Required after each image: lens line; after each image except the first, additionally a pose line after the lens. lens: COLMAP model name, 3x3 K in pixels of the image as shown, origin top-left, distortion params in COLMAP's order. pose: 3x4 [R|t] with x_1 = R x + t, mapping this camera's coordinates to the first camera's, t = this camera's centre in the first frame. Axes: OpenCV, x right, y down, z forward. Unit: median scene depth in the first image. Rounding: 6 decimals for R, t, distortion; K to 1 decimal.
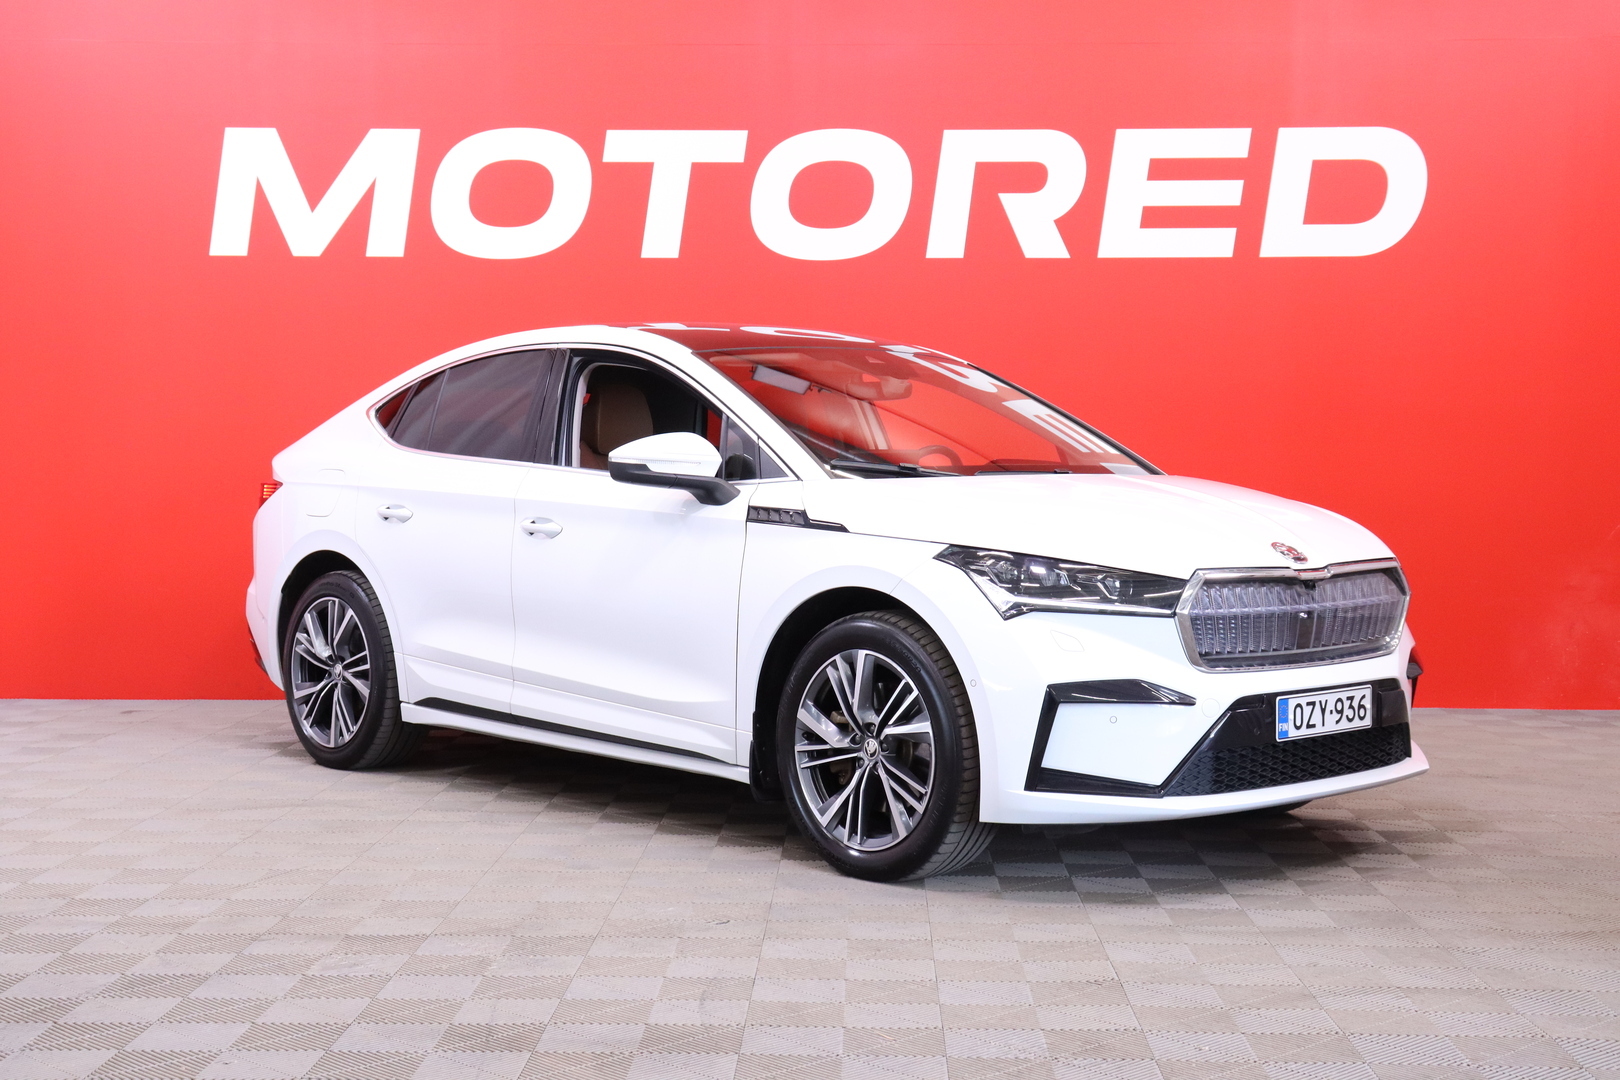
lens RADIAL K [[2449.8, 0, 810.0], [0, 2449.8, 541.8], [0, 0, 1]] dist [-0.125650, 0.000000]
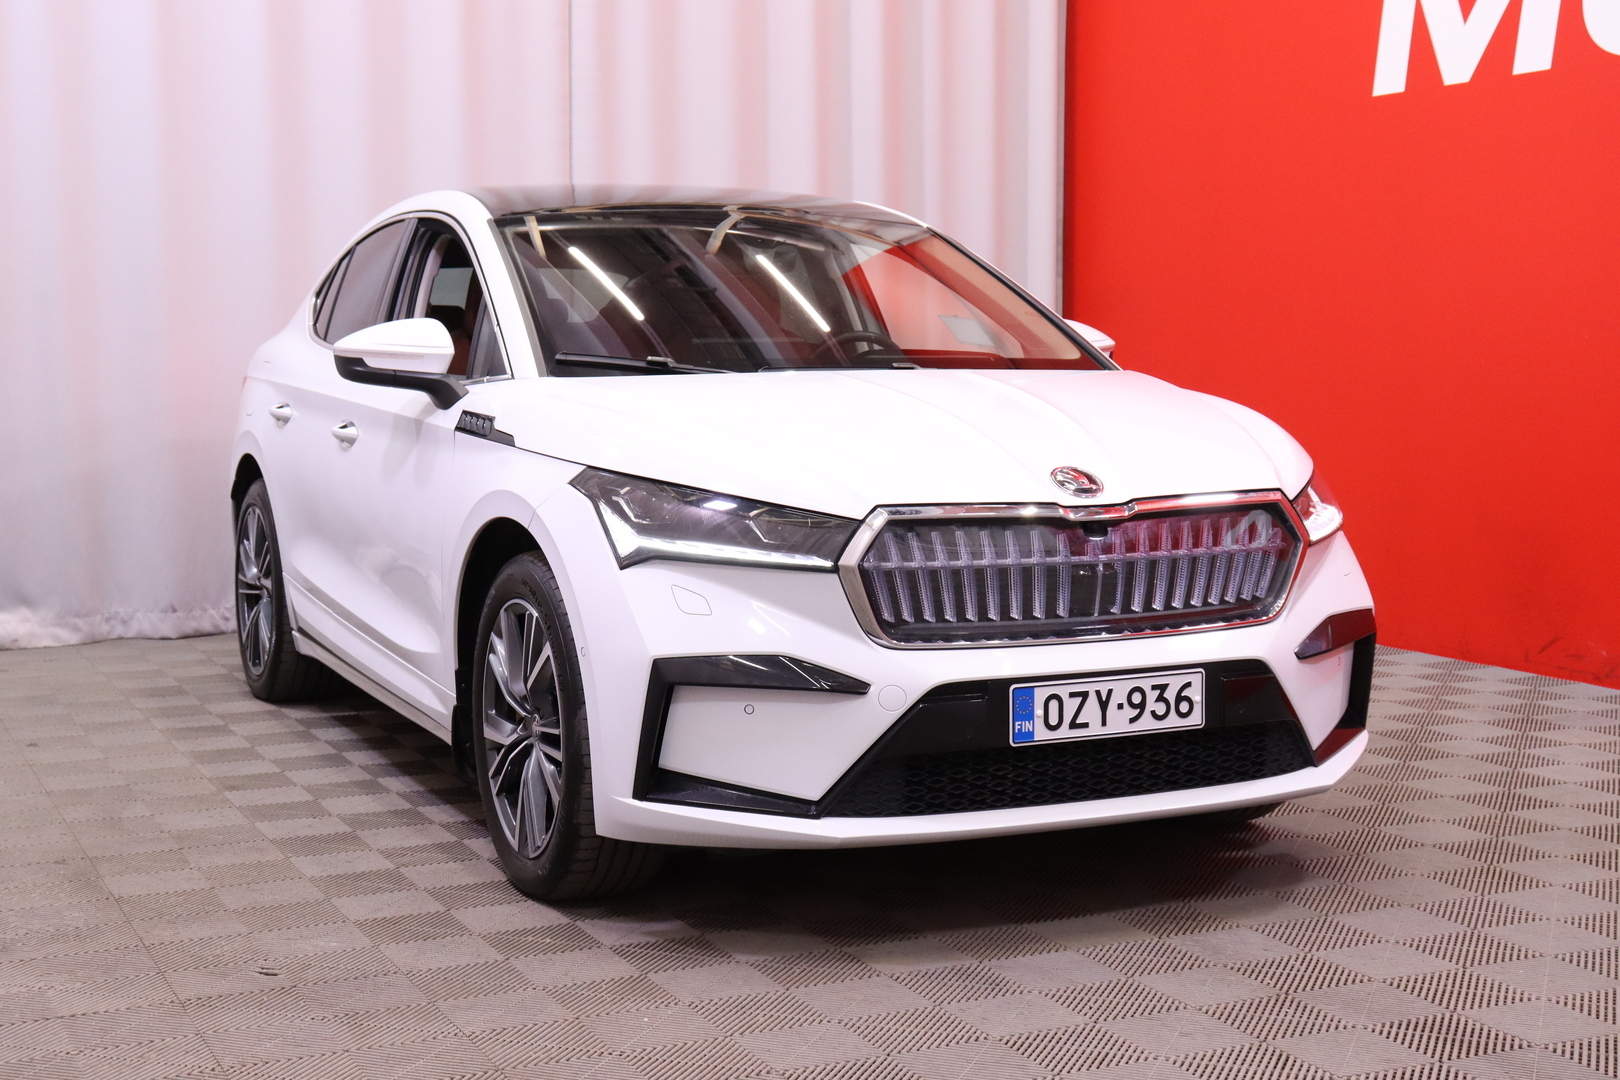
lens RADIAL K [[2449.8, 0, 808.7], [0, 2449.8, 538.2], [0, 0, 1]] dist [-0.125650, 0.000000]
pose [[0.952873, 0.022463, -0.302535, 0.347277], [-0.007416, 0.998682, 0.050795, -0.015349], [0.303278, -0.046157, 0.951784, 0.295080]]
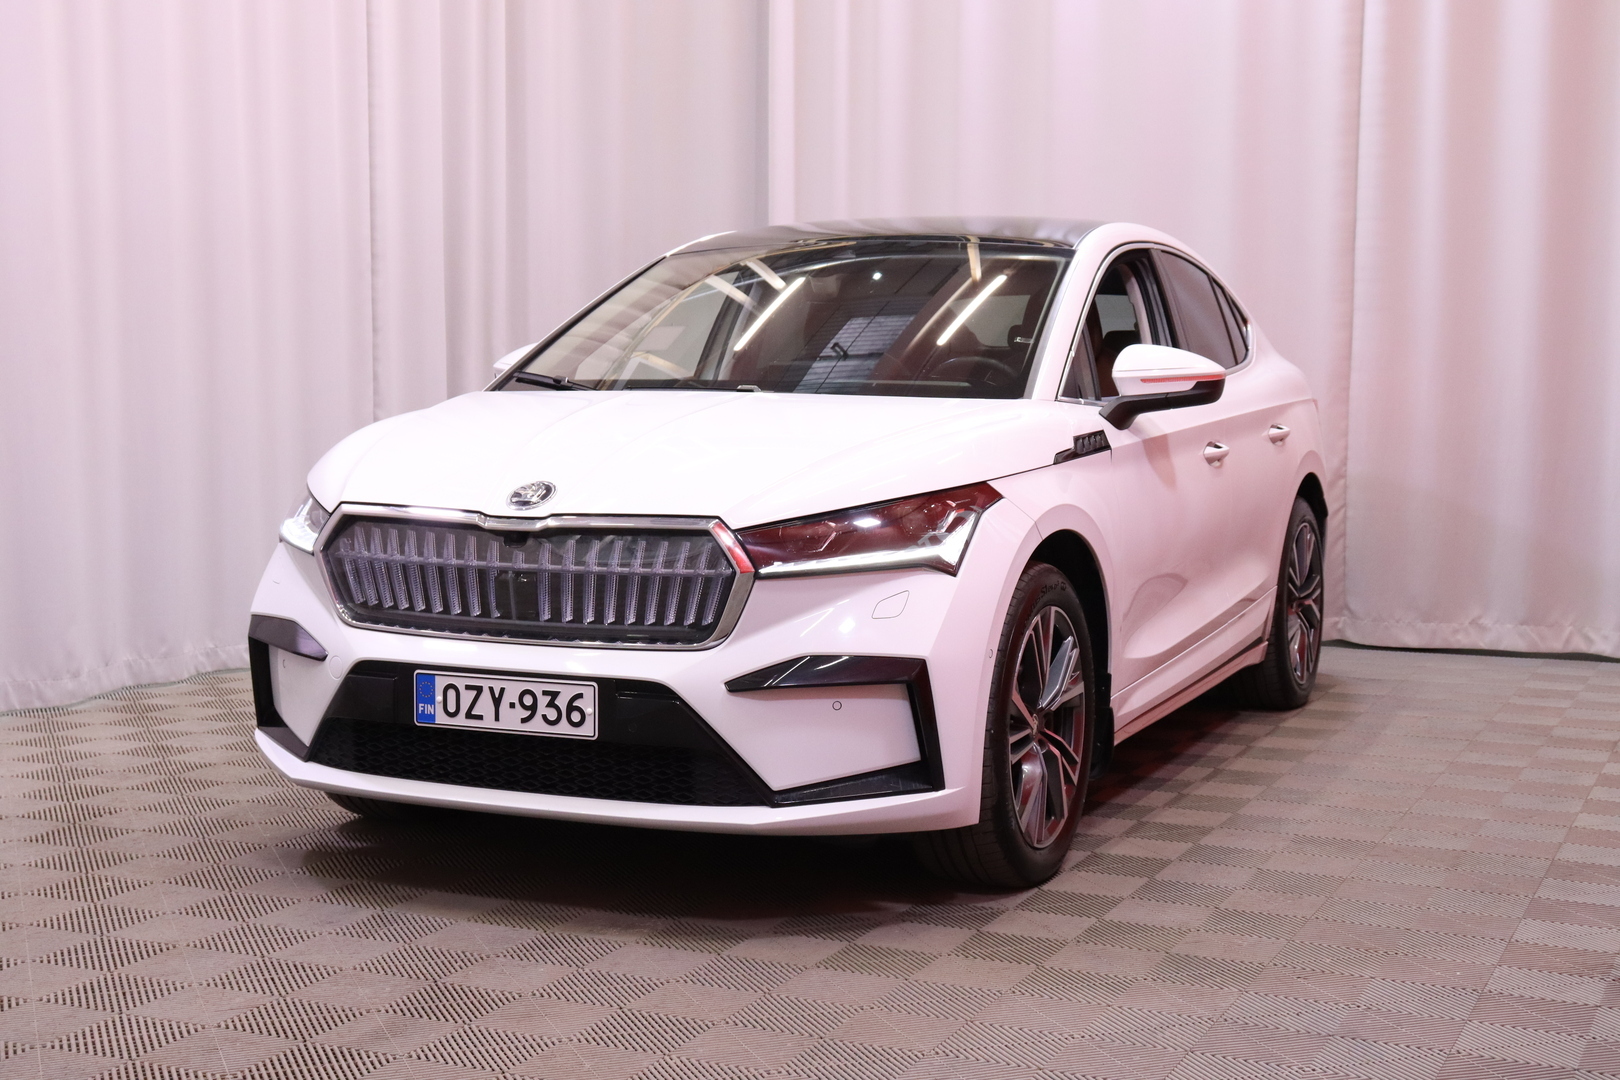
lens RADIAL K [[2449.8, 0, 808.8], [0, 2449.8, 539.7], [0, 0, 1]] dist [-0.125650, 0.000000]
pose [[0.380383, 0.080628, -0.921308, 0.966273], [-0.043003, 0.996657, 0.069467, -0.040008], [0.923829, 0.013195, 0.382579, 0.801176]]
